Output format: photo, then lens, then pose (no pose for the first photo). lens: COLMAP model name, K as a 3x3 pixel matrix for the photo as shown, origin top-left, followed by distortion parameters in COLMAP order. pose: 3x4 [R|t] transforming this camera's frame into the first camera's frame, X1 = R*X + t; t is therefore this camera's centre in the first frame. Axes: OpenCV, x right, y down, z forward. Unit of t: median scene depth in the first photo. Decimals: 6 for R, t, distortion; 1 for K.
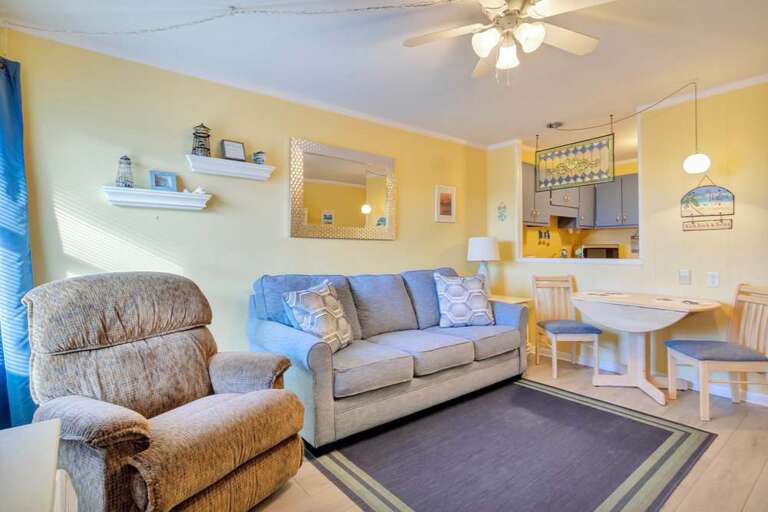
lens RADIAL K [[381.8, 0, 377.3], [0, 381.8, 243.5], [0, 0, 1]] dist [-0.001754, -0.000384]
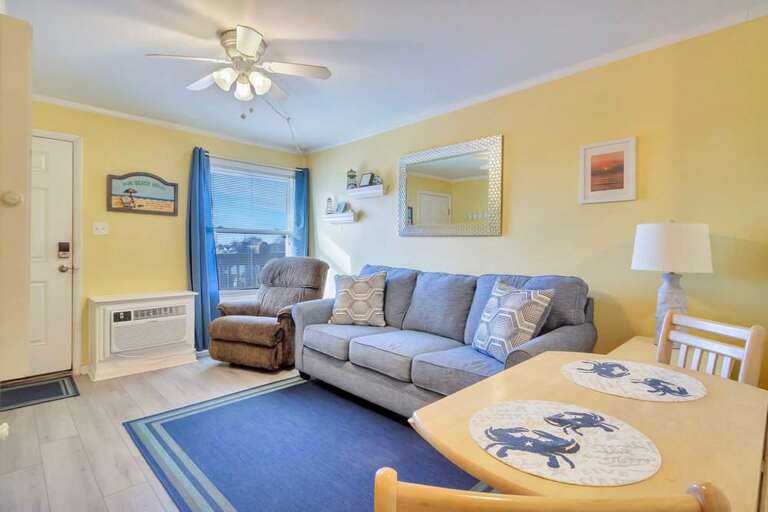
lens RADIAL K [[381.8, 0, 377.3], [0, 381.8, 243.5], [0, 0, 1]] dist [-0.001754, -0.000384]
pose [[0.113321, -0.016670, -0.993419, 1.143913], [-0.001084, 0.999857, -0.016901, 0.030982], [0.993558, 0.002992, 0.113286, 0.903554]]
